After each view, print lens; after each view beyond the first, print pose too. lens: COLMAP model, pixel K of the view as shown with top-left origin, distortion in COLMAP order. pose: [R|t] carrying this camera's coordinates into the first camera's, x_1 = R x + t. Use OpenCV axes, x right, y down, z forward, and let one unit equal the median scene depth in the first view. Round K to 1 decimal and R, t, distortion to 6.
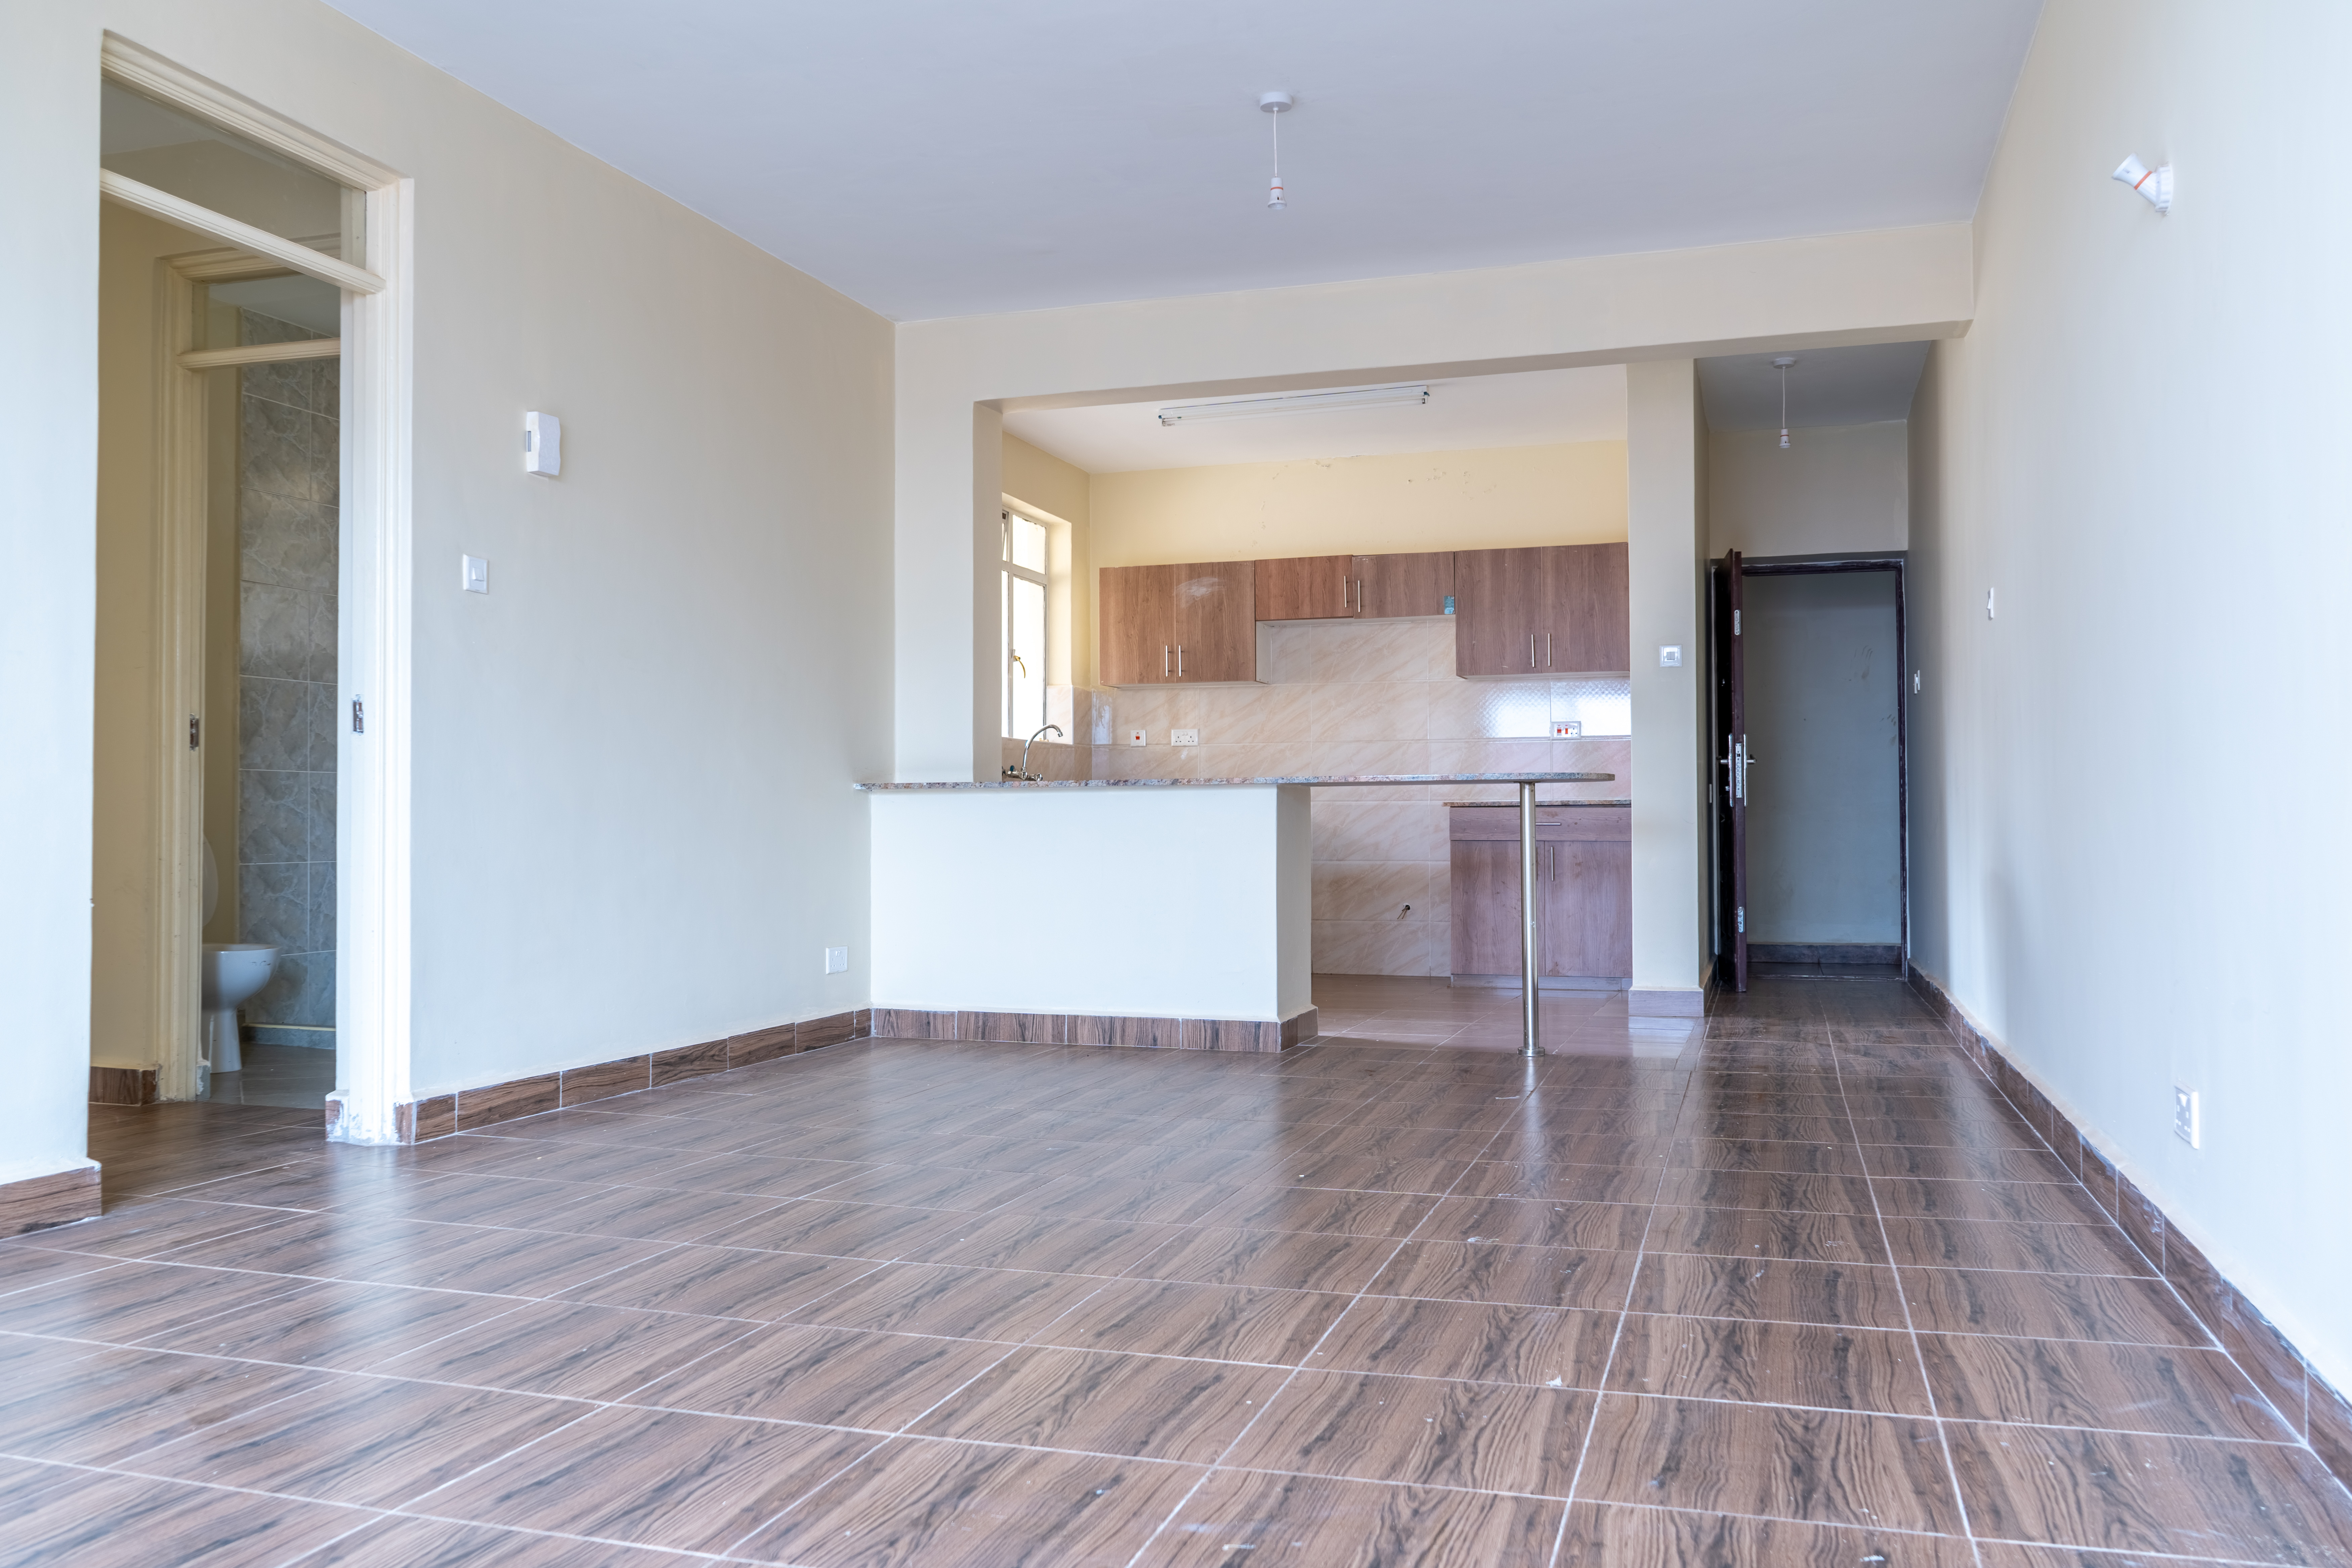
lens RADIAL K [[1897.0, 0, 1179.4], [0, 1897.0, 771.6], [0, 0, 1]] dist [0.002182, 0.001474]
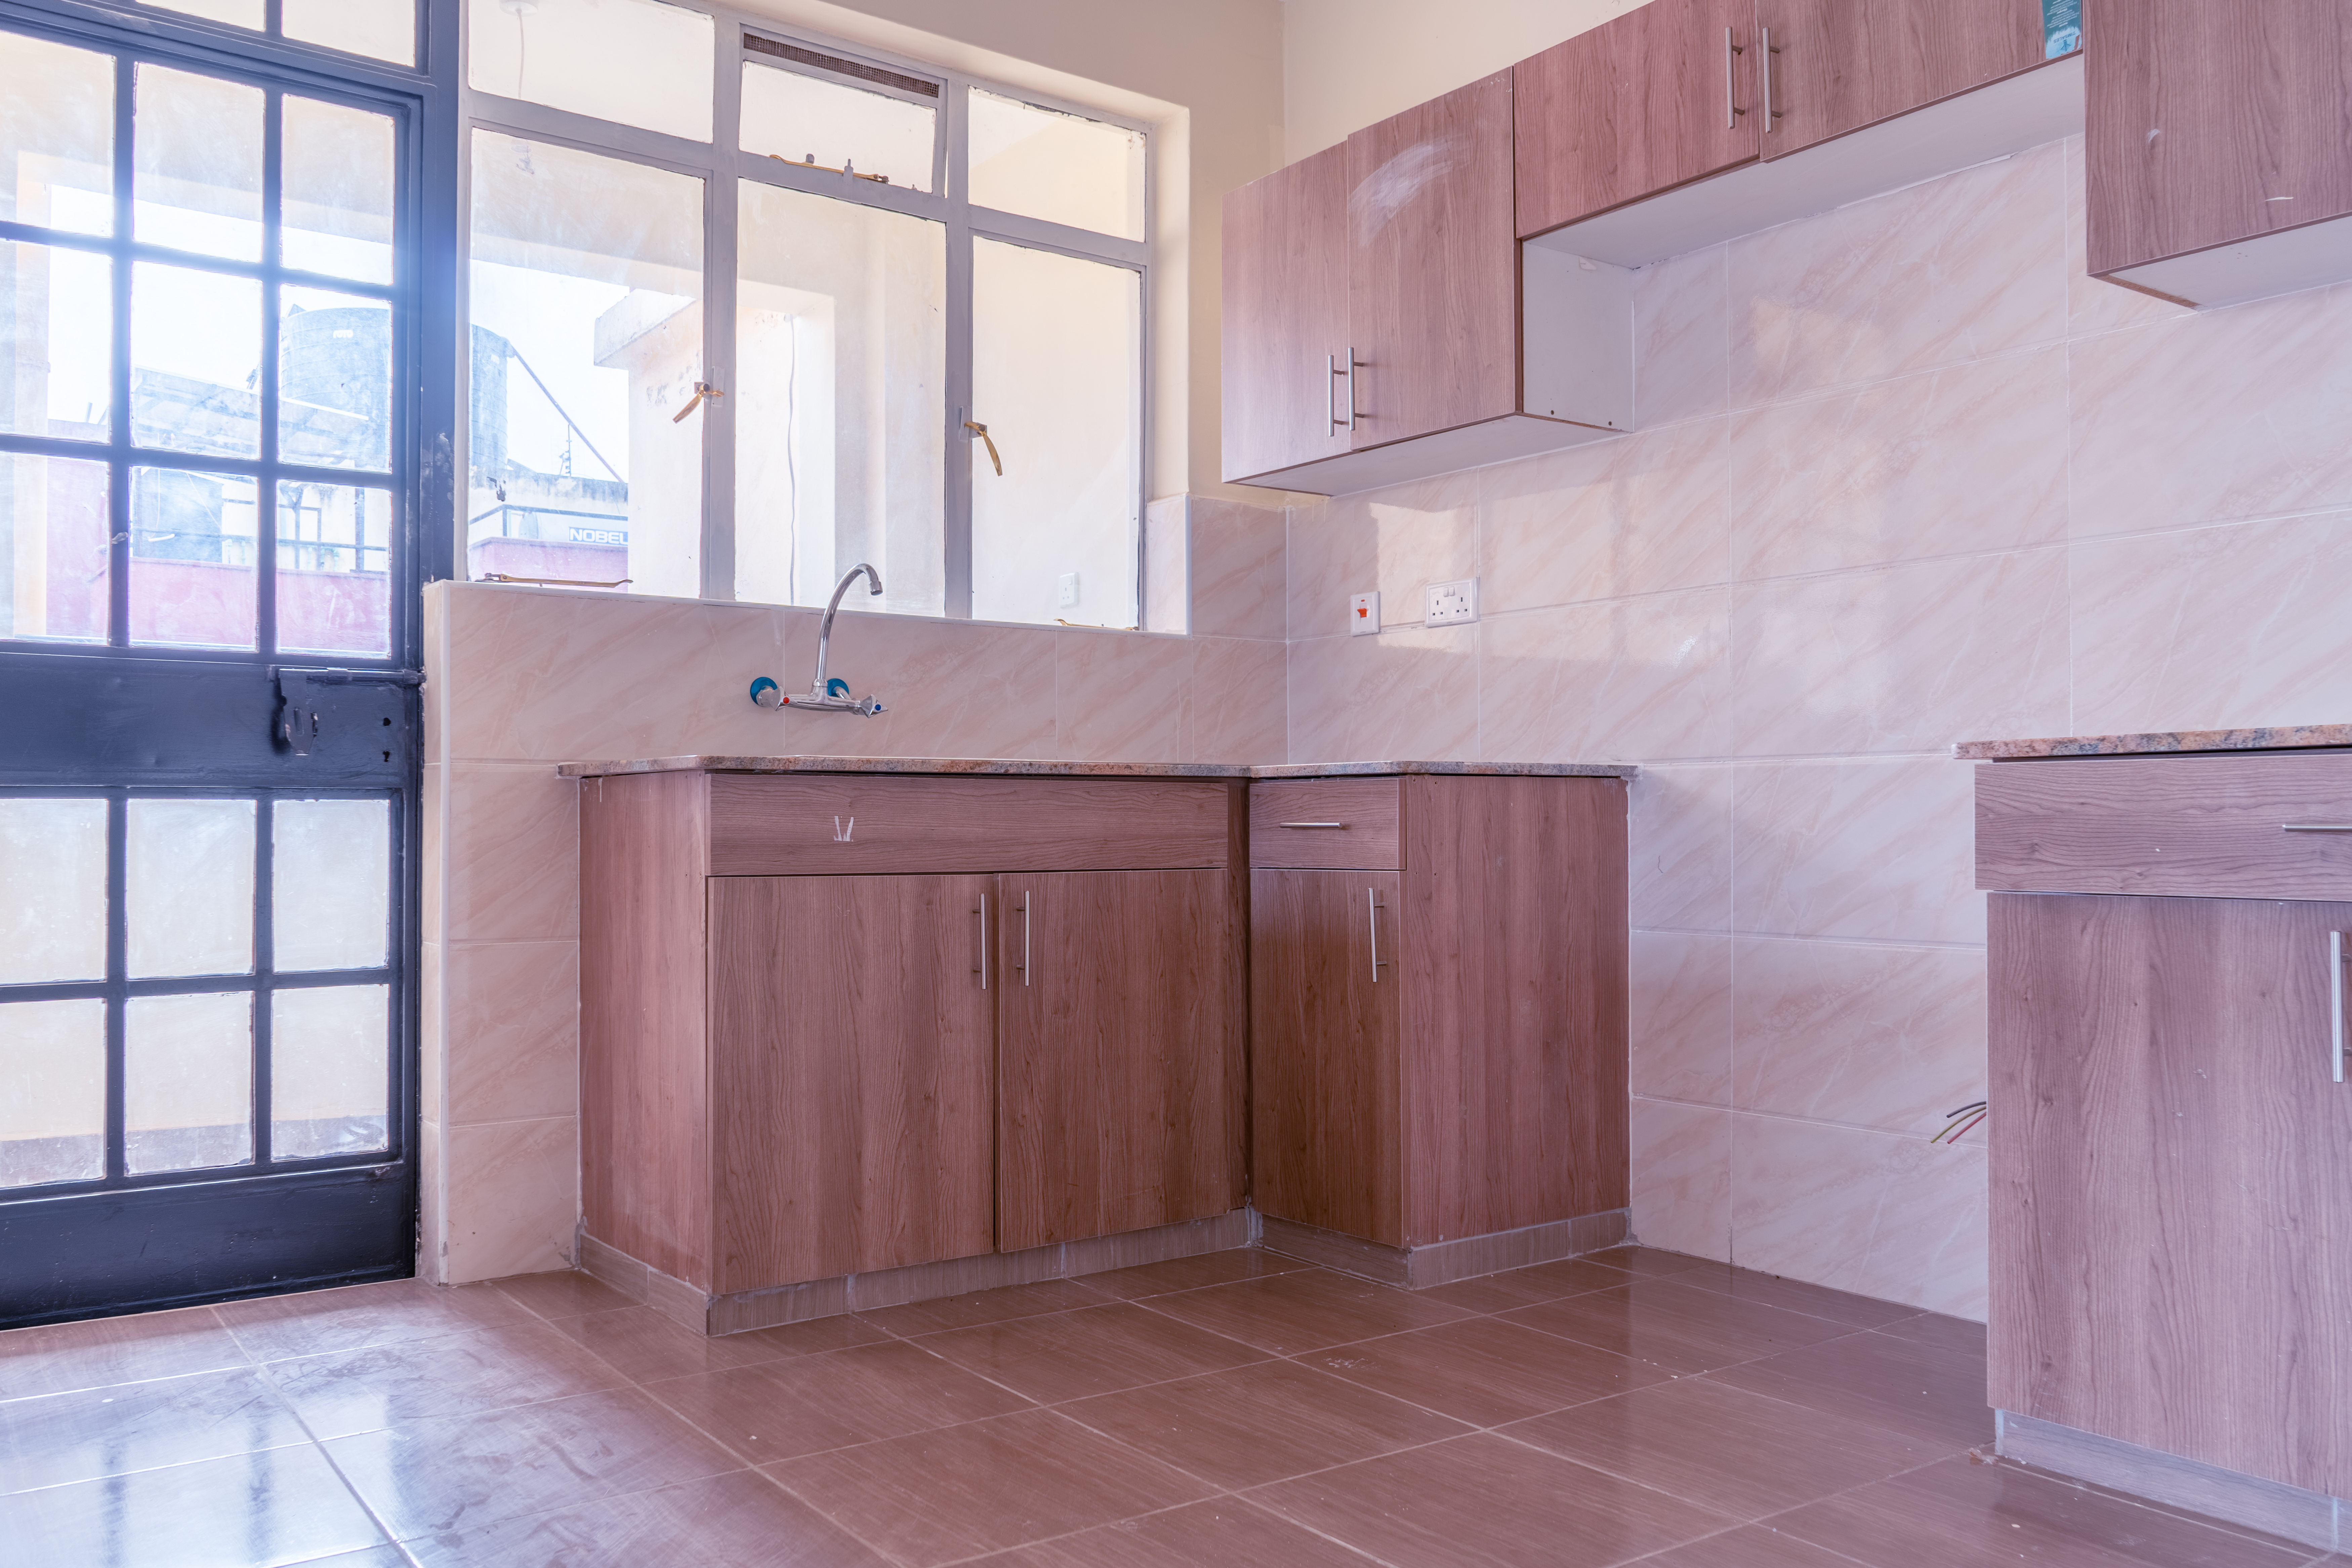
lens RADIAL K [[1897.0, 0, 1173.2], [0, 1897.0, 795.1], [0, 0, 1]] dist [0.002182, 0.001474]
pose [[0.813636, -0.010496, -0.581280, 0.188321], [0.018482, 0.999799, 0.007817, 0.017968], [0.581081, -0.017104, 0.813666, 0.675060]]
